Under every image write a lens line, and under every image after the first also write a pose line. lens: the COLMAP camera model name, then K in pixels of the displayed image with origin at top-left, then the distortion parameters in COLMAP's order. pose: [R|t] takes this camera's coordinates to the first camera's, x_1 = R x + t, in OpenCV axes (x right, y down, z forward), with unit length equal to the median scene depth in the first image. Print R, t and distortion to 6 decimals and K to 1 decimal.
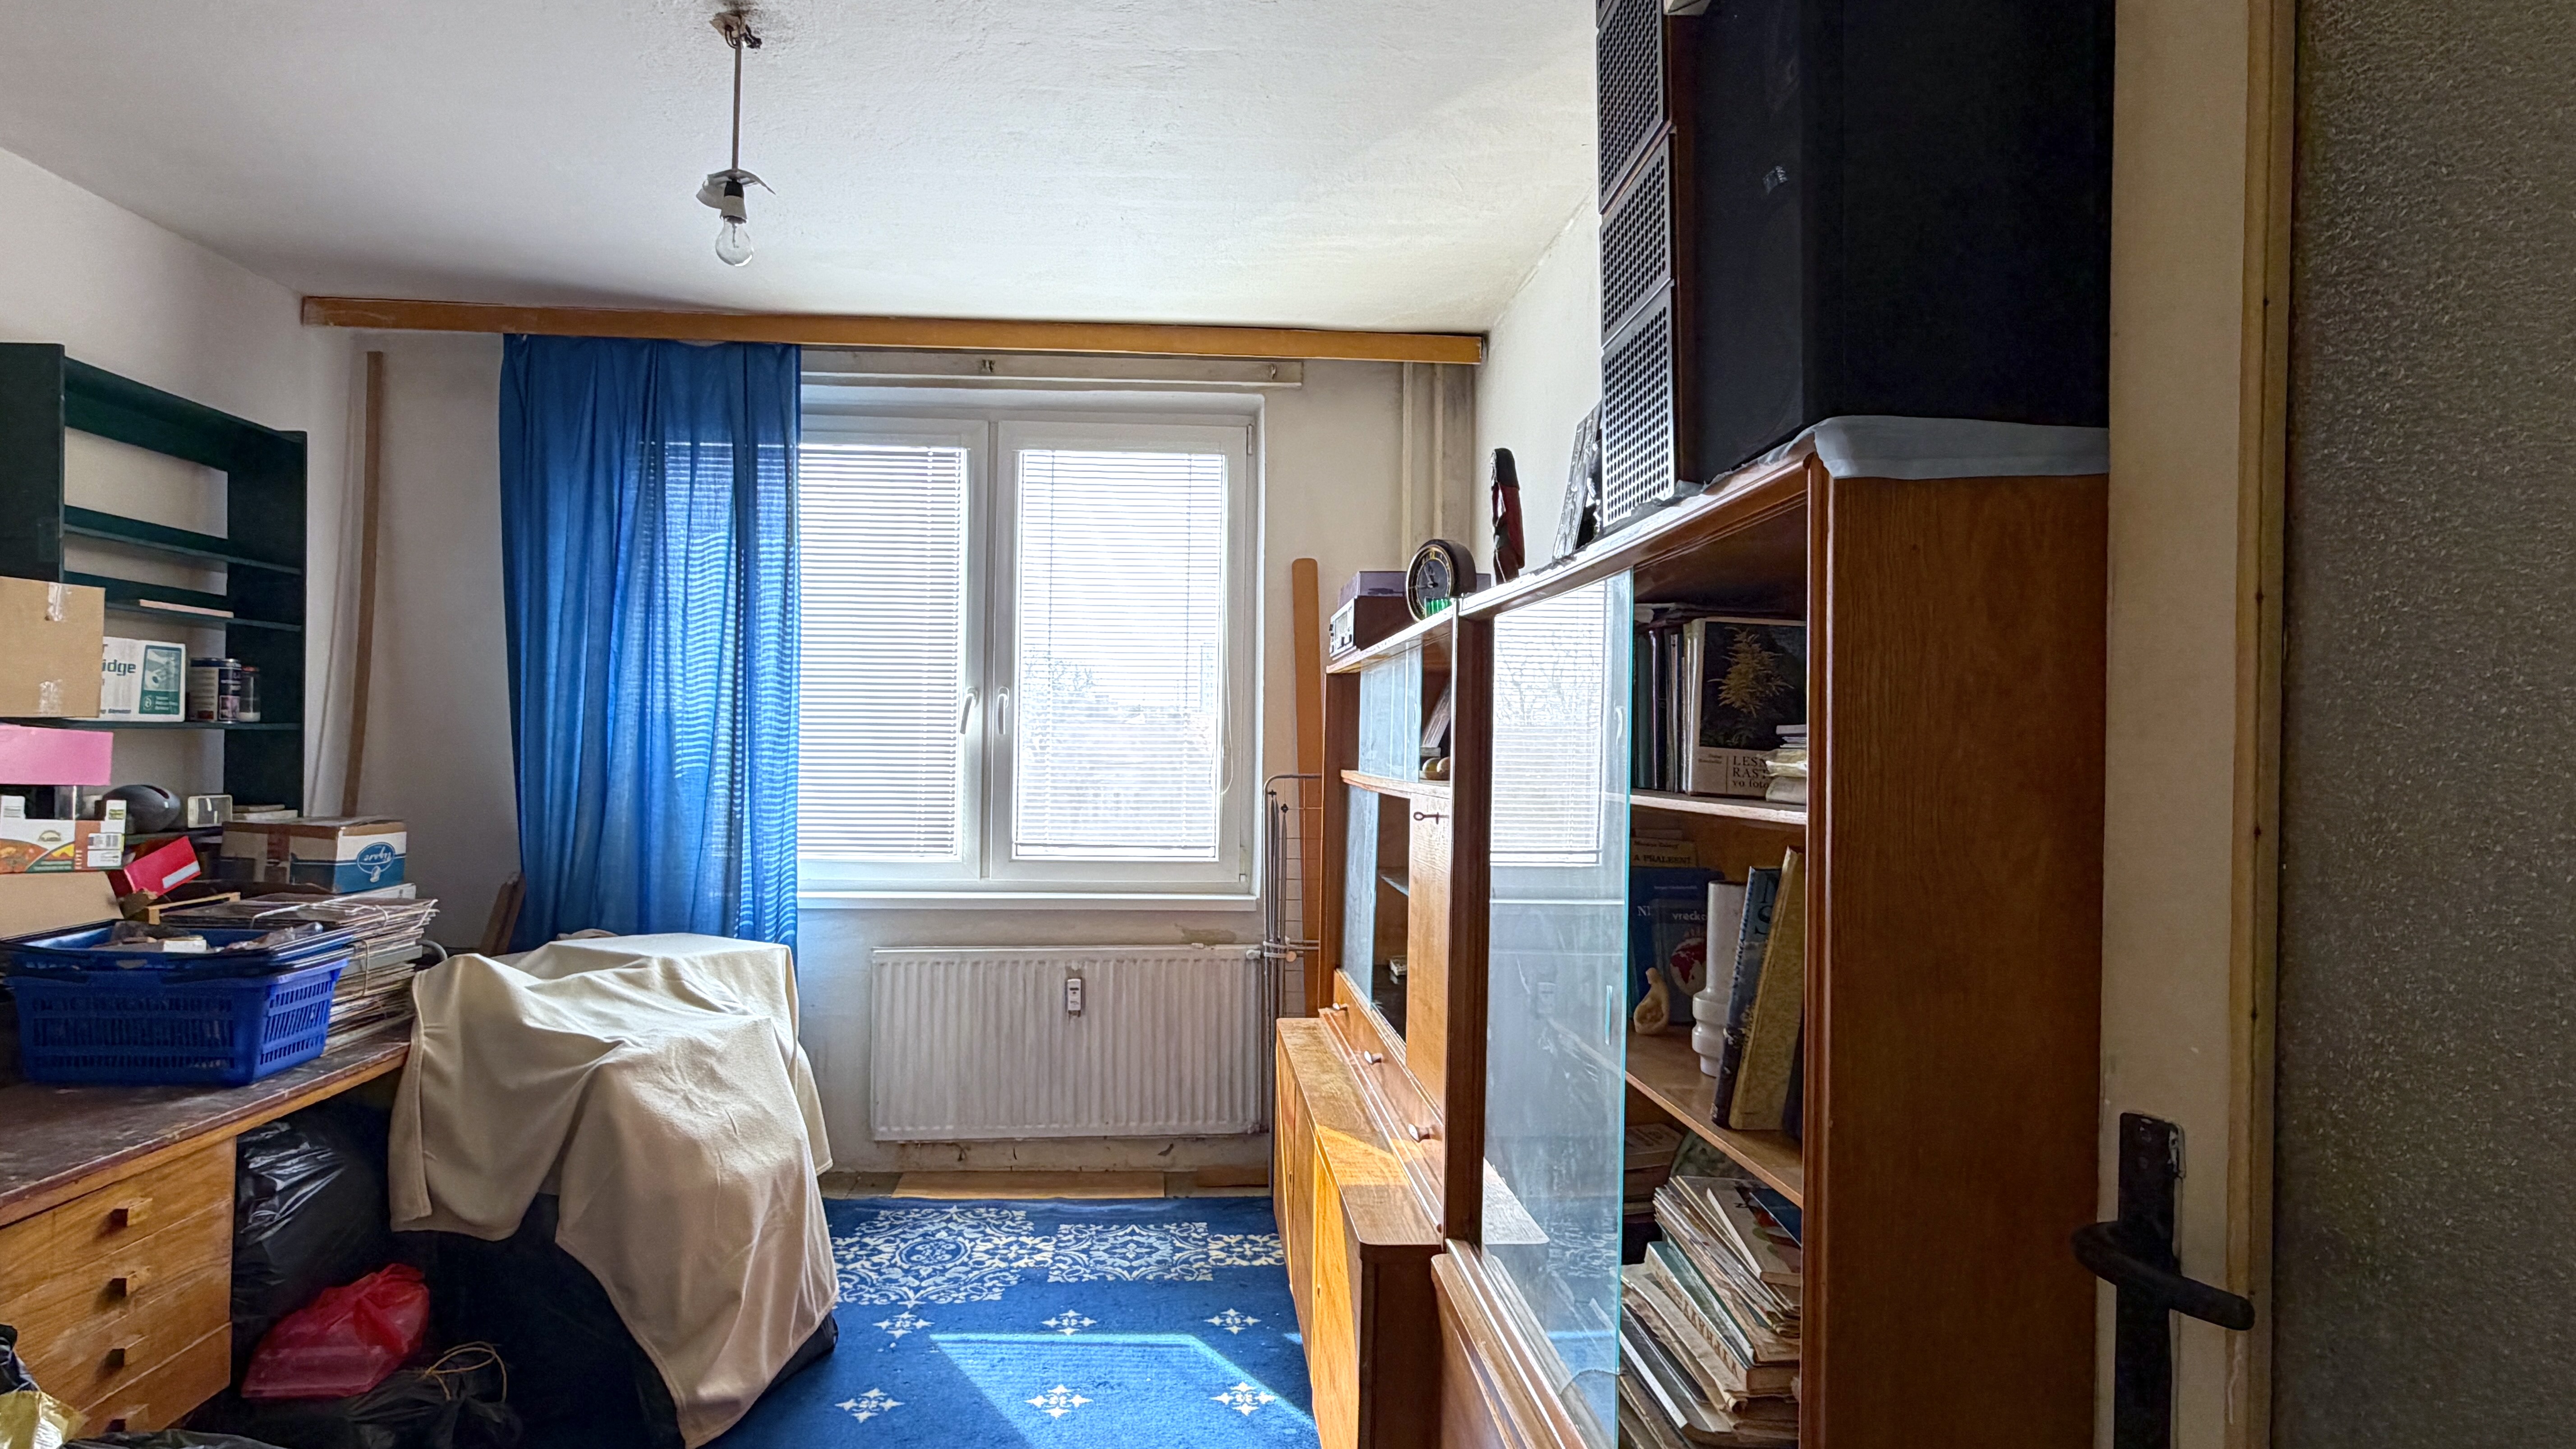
lens RADIAL K [[1342.3, 0, 1276.4], [0, 1342.3, 721.7], [0, 0, 1]] dist [-0.000287, -0.000505]
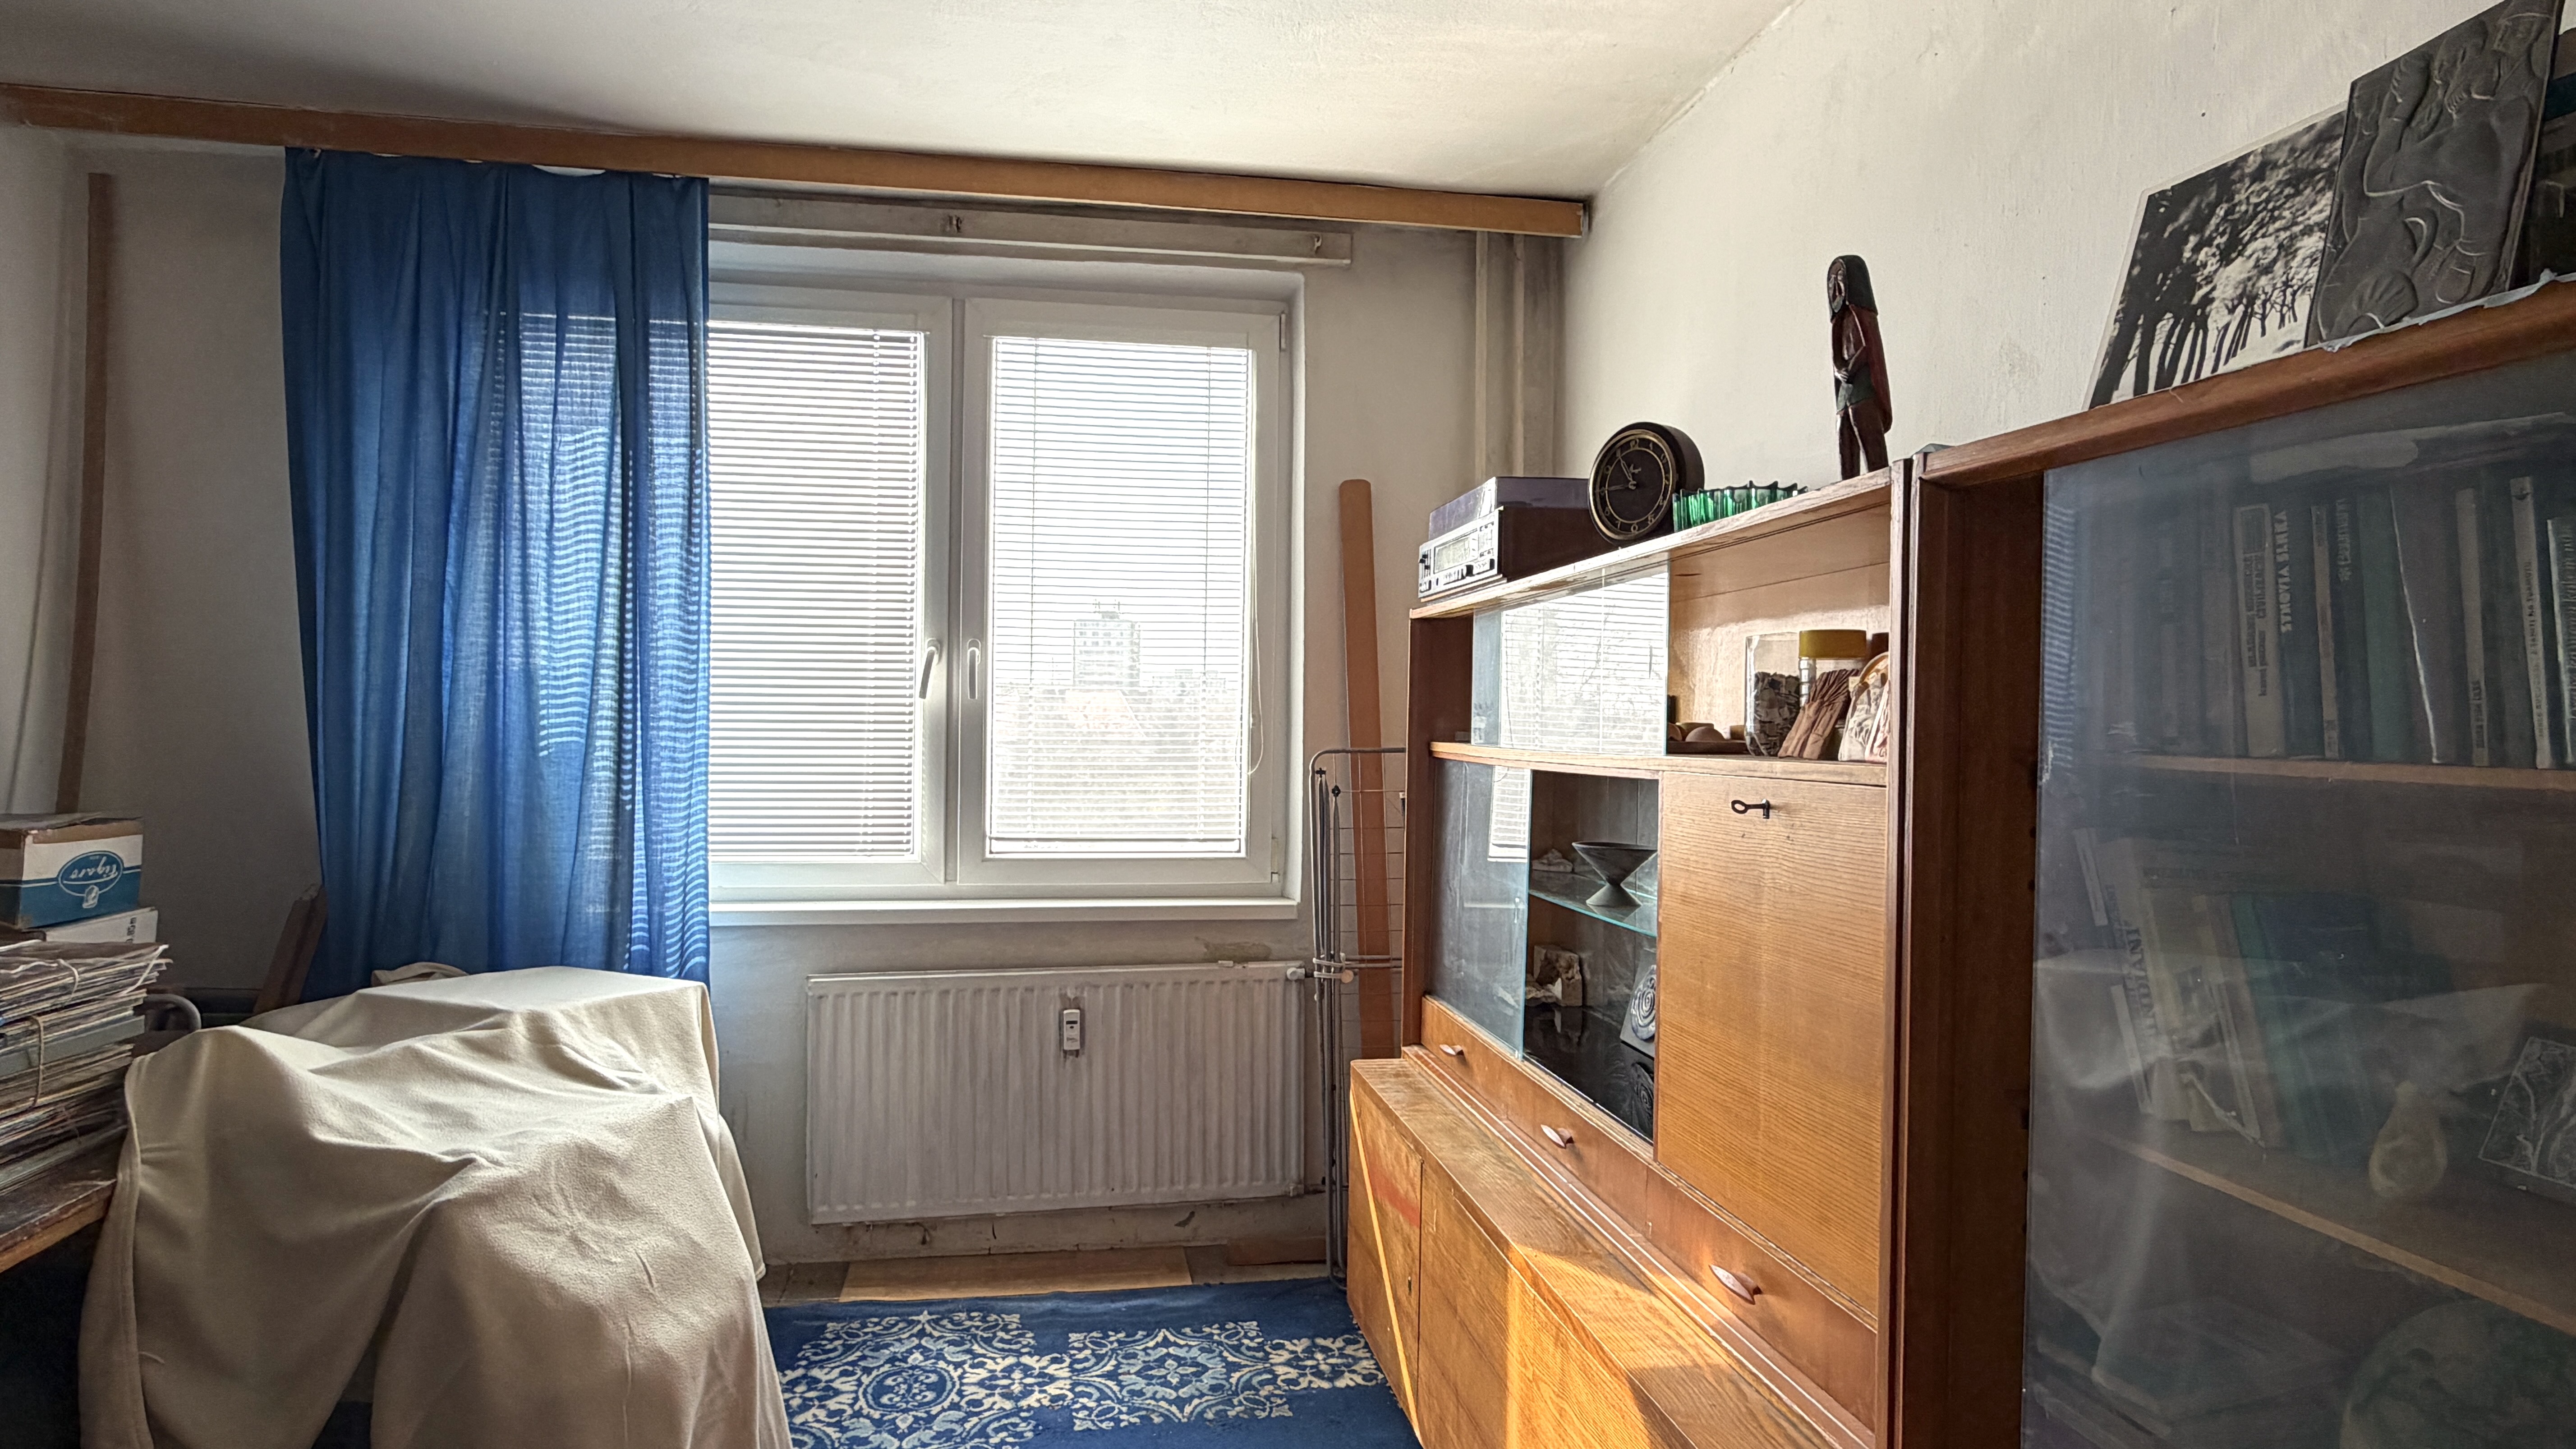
lens RADIAL K [[1342.3, 0, 1276.4], [0, 1342.3, 721.7], [0, 0, 1]] dist [-0.000287, -0.000505]
pose [[0.995590, -0.002408, 0.093776, -0.112242], [0.000907, 0.999871, 0.016050, 0.011108], [-0.093802, -0.015894, 0.995464, 0.224362]]
